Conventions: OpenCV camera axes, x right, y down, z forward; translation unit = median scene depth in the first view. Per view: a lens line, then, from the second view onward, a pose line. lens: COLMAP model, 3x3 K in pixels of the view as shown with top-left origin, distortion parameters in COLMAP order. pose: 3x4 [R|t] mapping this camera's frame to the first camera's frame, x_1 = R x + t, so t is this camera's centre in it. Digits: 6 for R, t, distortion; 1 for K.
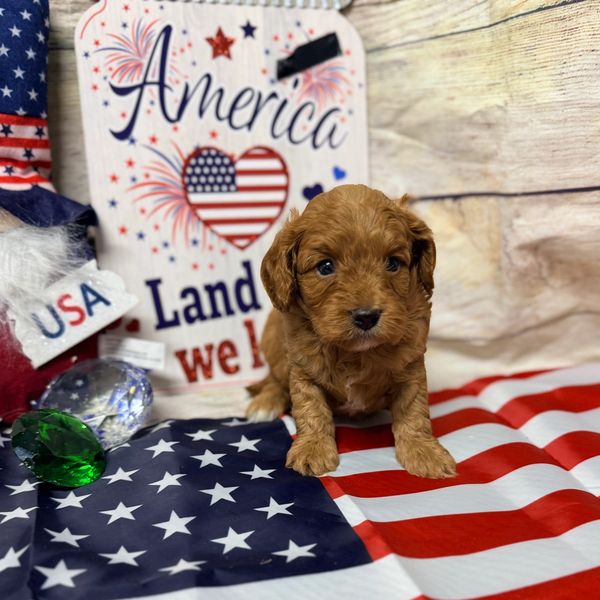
lens RADIAL K [[640.1, 0, 294.6], [0, 640.1, 383.6], [0, 0, 1]] dist [-0.041609, -0.044542]
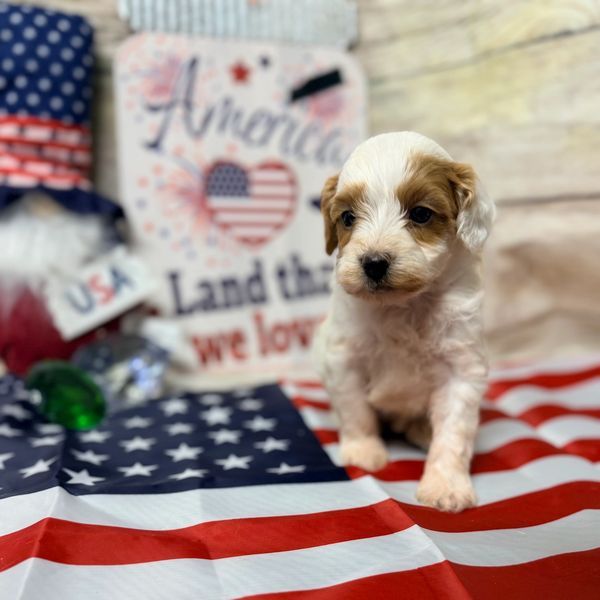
lens RADIAL K [[640.1, 0, 294.6], [0, 640.1, 383.6], [0, 0, 1]] dist [-0.041609, -0.044542]
pose [[0.999395, 0.026434, -0.022619, 0.023201], [-0.028375, 0.995514, -0.090264, 0.131122], [0.020132, 0.090852, 0.995661, -0.101911]]
